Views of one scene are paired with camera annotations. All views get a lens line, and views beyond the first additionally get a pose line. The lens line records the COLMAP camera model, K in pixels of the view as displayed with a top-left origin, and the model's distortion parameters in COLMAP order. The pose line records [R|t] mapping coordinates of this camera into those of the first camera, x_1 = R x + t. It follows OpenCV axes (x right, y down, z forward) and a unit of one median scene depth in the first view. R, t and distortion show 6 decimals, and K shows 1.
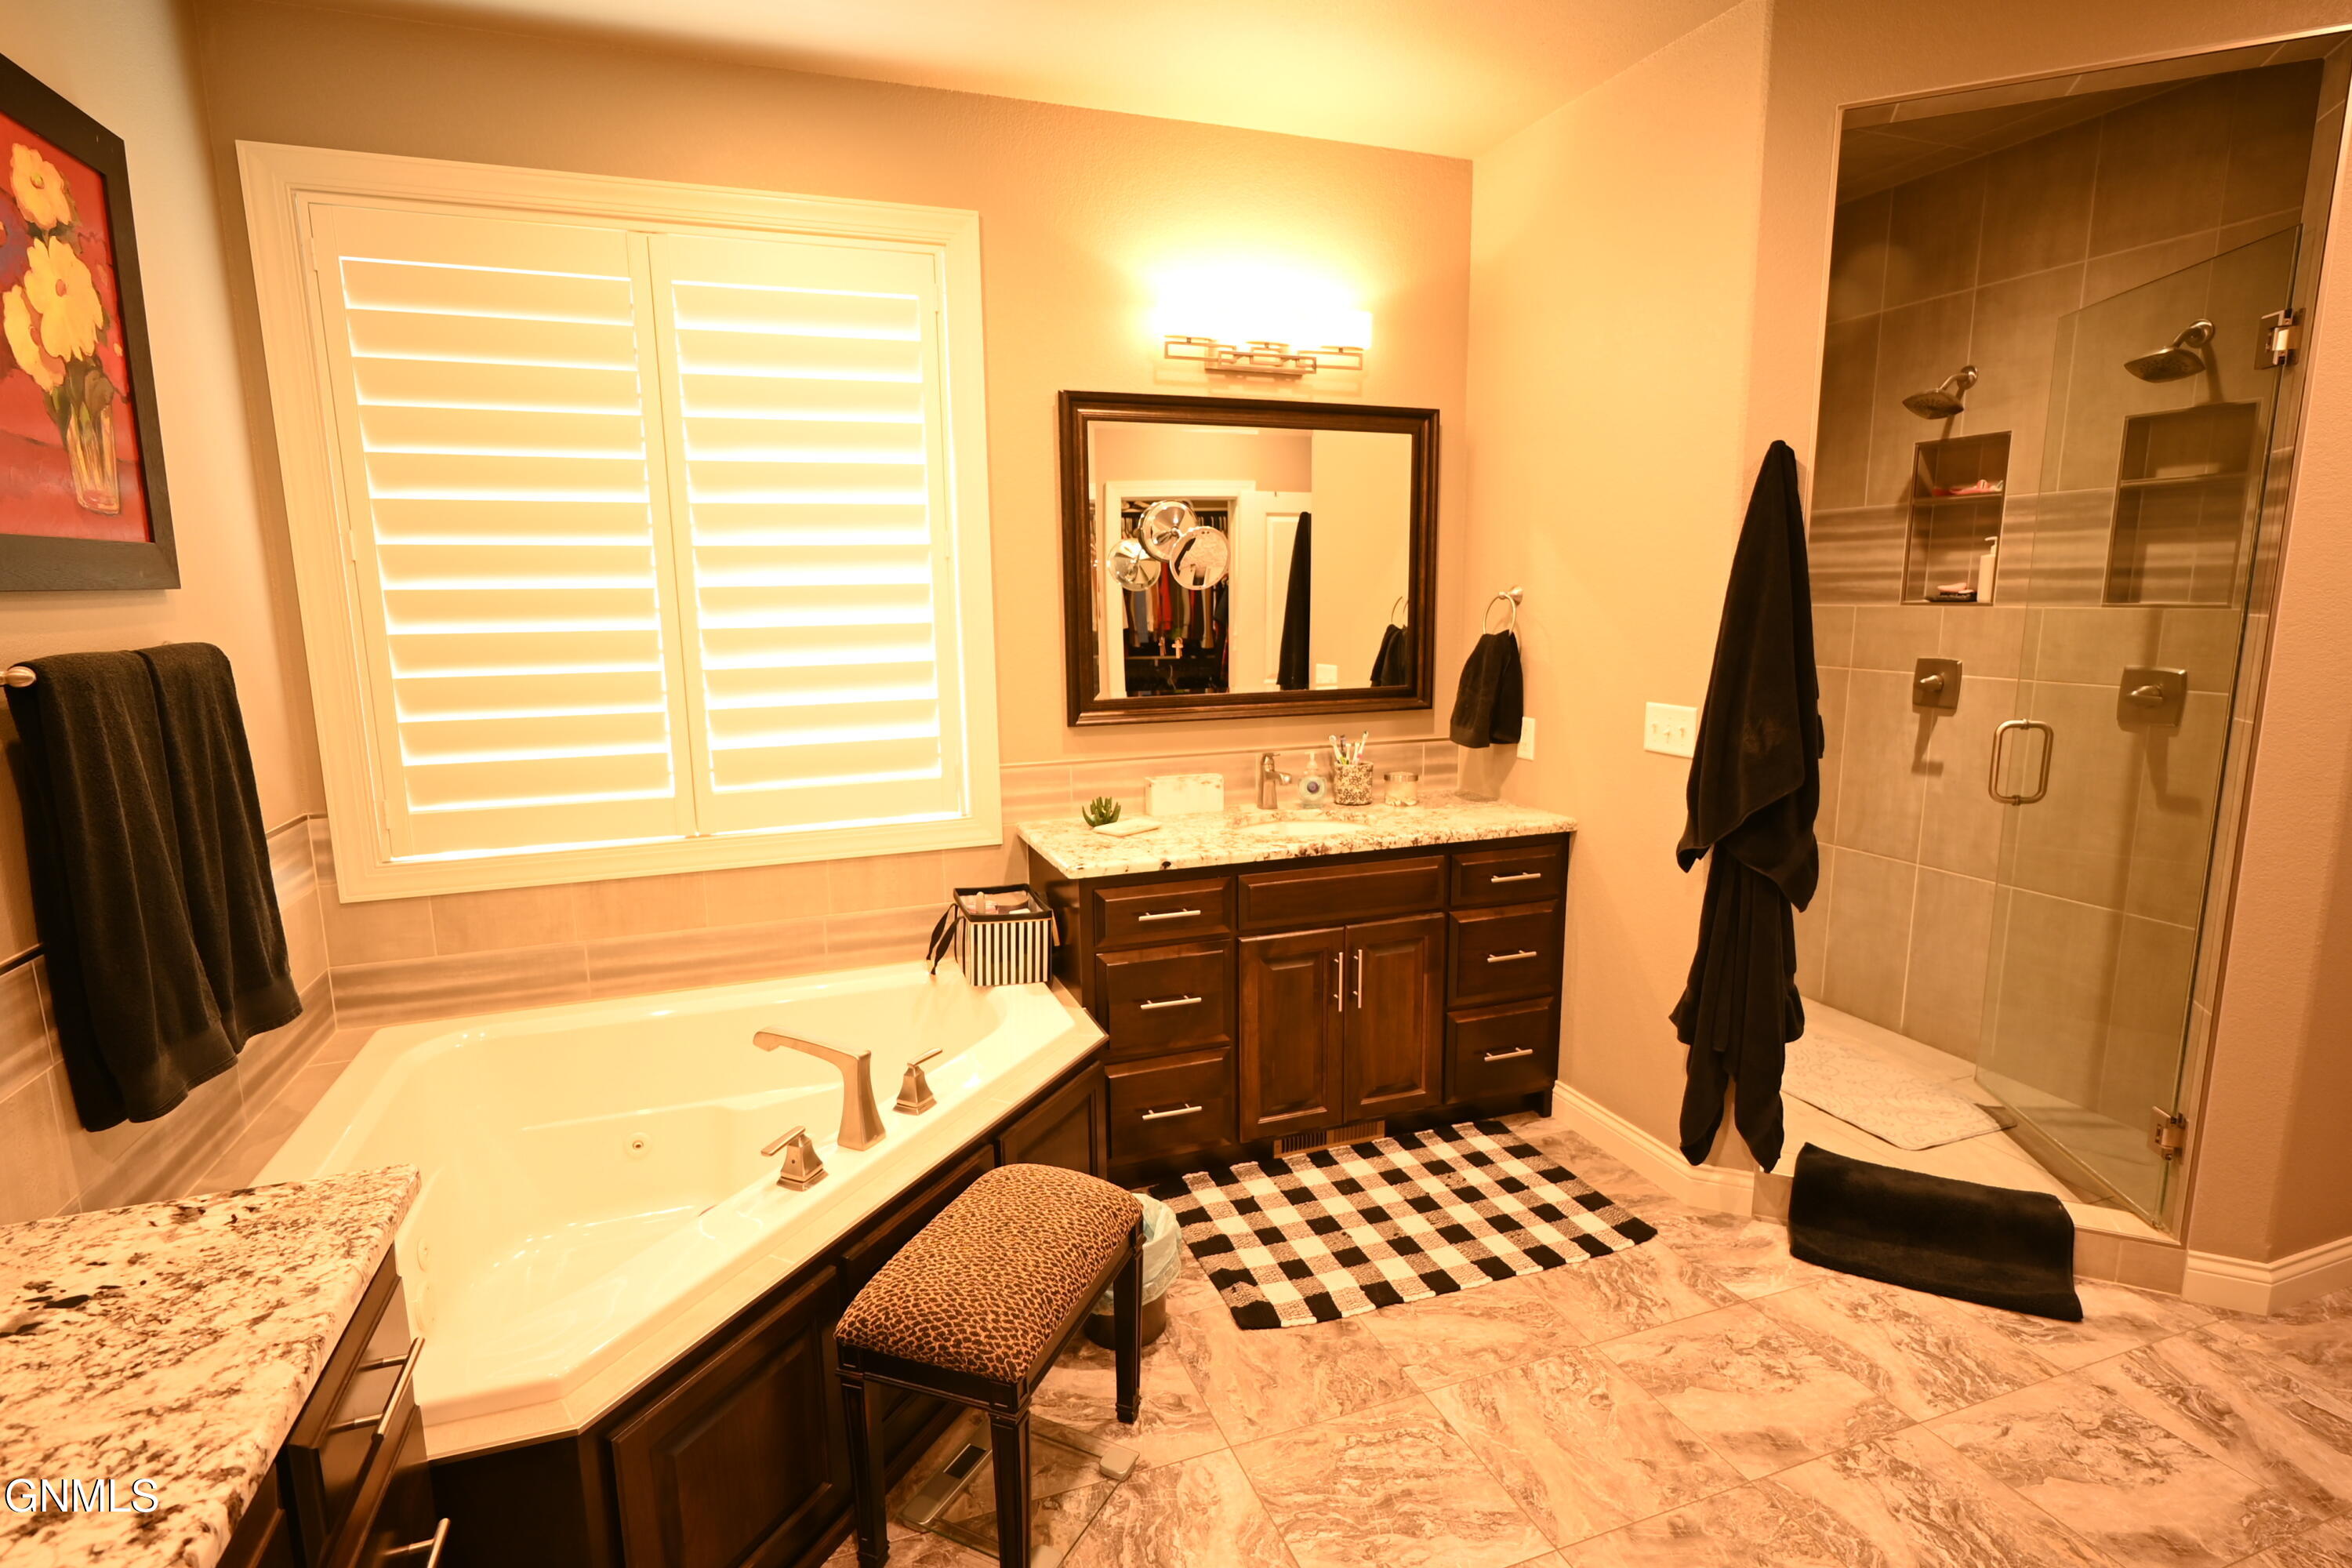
lens RADIAL K [[1166.5, 0, 1178.7], [0, 1166.5, 784.3], [0, 0, 1]] dist [0.001300, 0.000345]
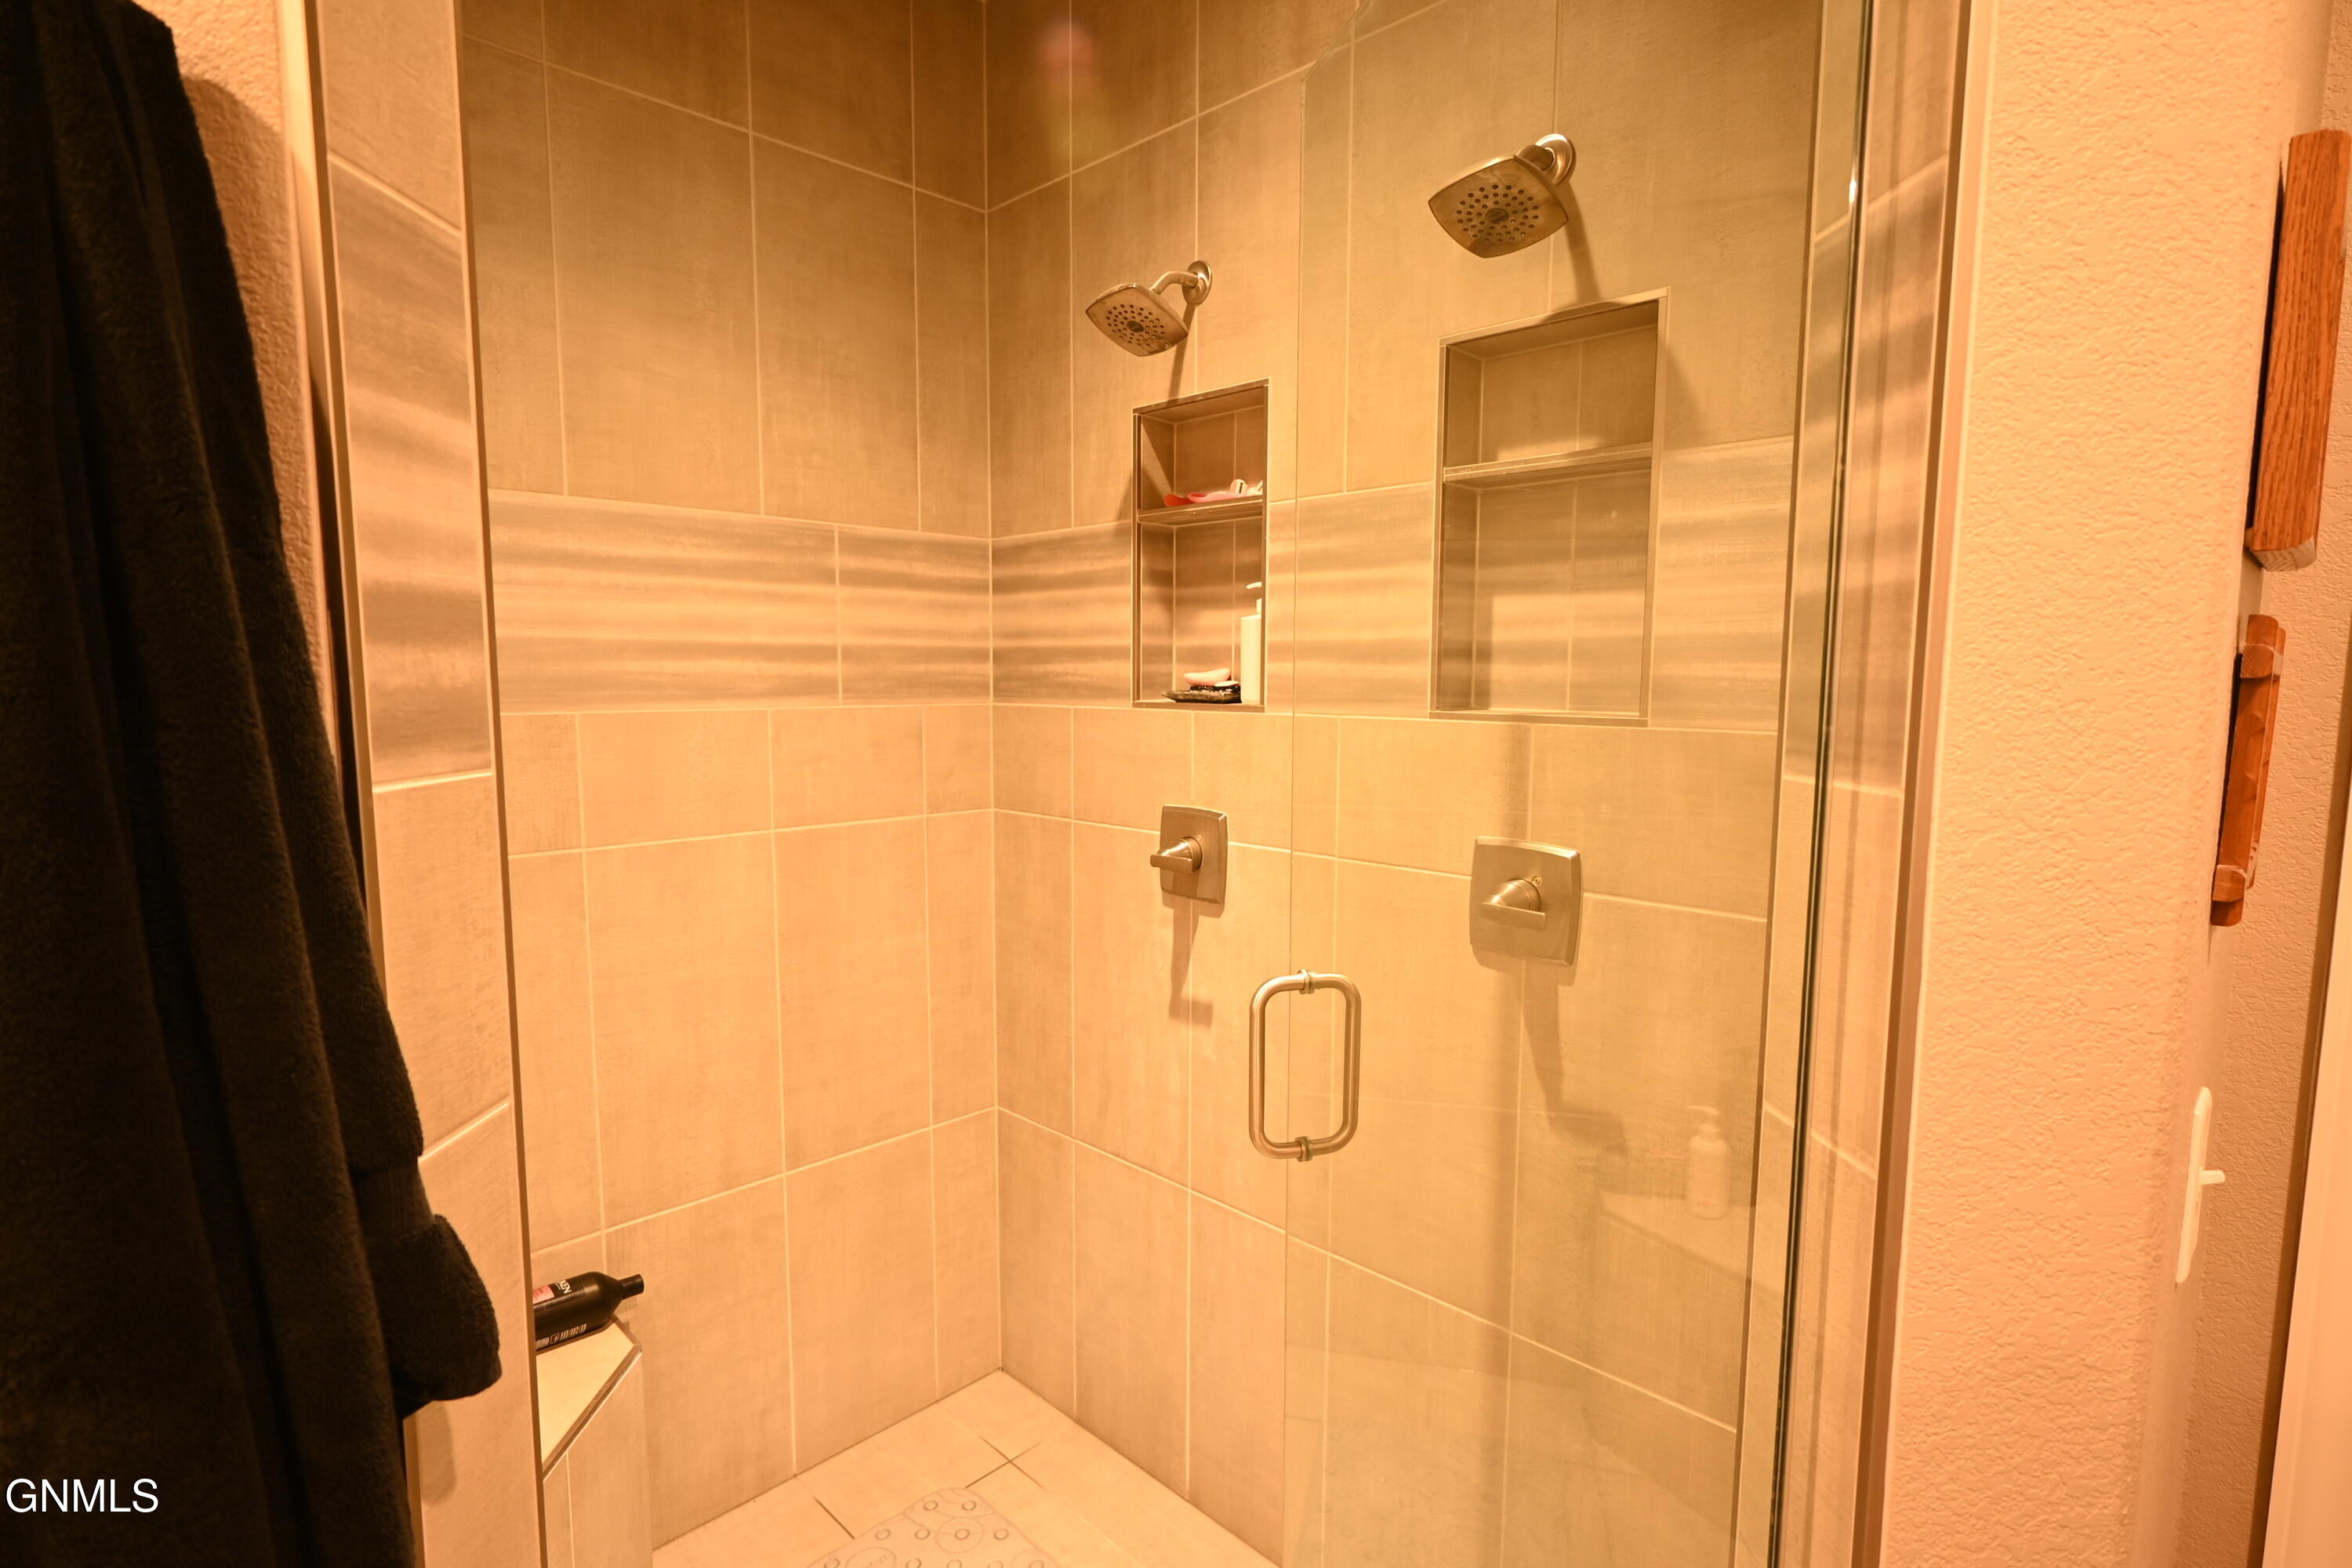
lens RADIAL K [[1166.5, 0, 1173.2], [0, 1166.5, 776.7], [0, 0, 1]] dist [0.001300, 0.000345]
pose [[0.907843, -0.023197, 0.418668, 0.448196], [0.054946, 0.996440, -0.063935, -0.094172], [-0.415694, 0.081047, 0.905886, 0.554571]]
